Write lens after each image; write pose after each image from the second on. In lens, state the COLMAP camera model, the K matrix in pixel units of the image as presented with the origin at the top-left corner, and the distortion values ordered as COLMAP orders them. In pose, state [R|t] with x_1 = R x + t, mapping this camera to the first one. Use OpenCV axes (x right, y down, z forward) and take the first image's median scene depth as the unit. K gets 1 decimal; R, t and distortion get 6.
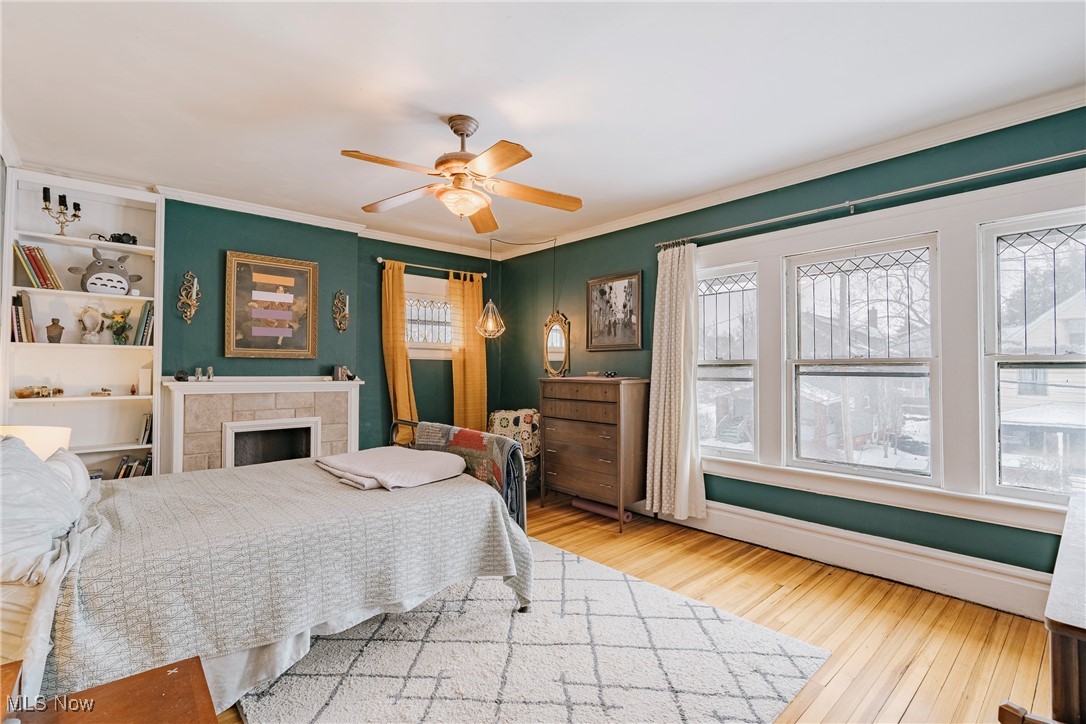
lens RADIAL K [[493.3, 0, 548.5], [0, 493.3, 360.9], [0, 0, 1]] dist [-0.004763, 0.001479]
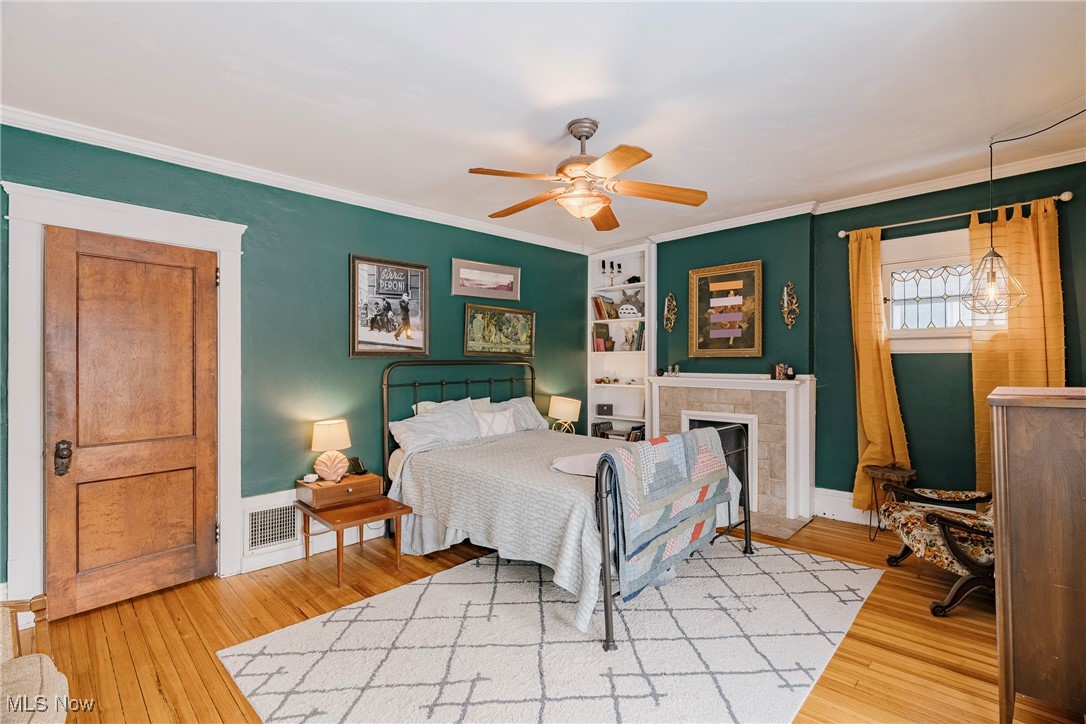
lens RADIAL K [[493.3, 0, 548.4], [0, 493.3, 360.4], [0, 0, 1]] dist [-0.004763, 0.001479]
pose [[0.065764, -0.007866, -0.997804, 0.522216], [0.019164, 0.999794, -0.006619, 0.001271], [0.997651, -0.018687, 0.065902, 0.539340]]
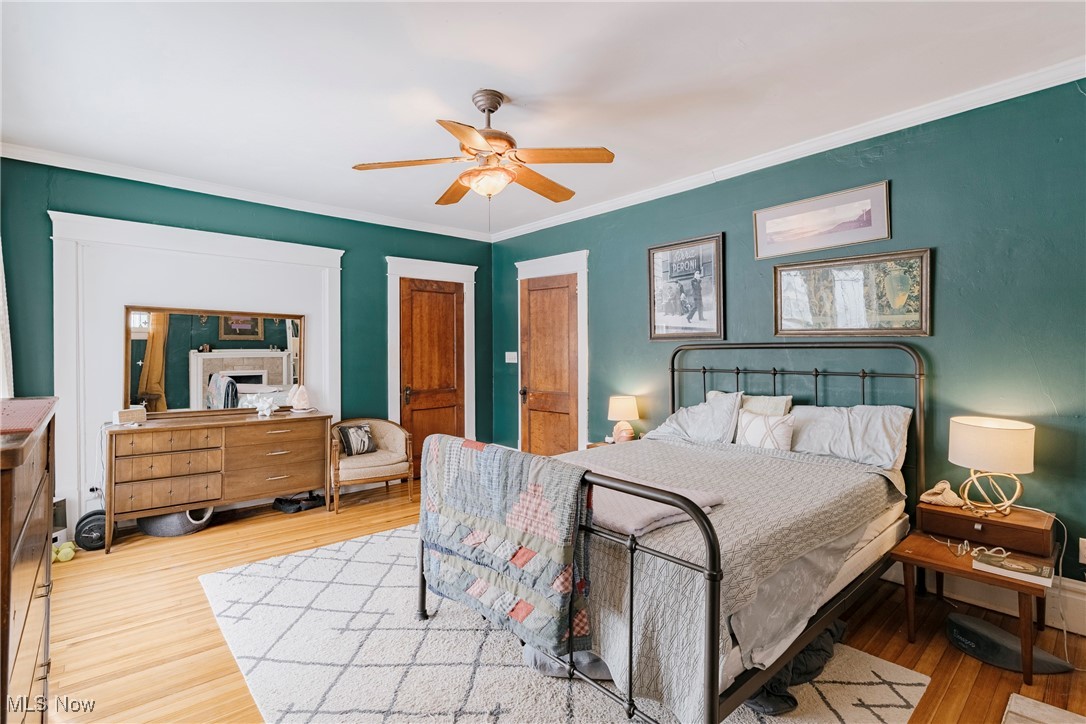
lens RADIAL K [[518.1, 0, 541.1], [0, 518.1, 351.6], [0, 0, 1]] dist [-0.003615, -0.000193]
pose [[-0.999862, 0.001646, 0.016531, -0.183500], [0.001497, 0.999958, -0.009017, 0.011514], [-0.016545, -0.008991, -0.999823, 1.258240]]
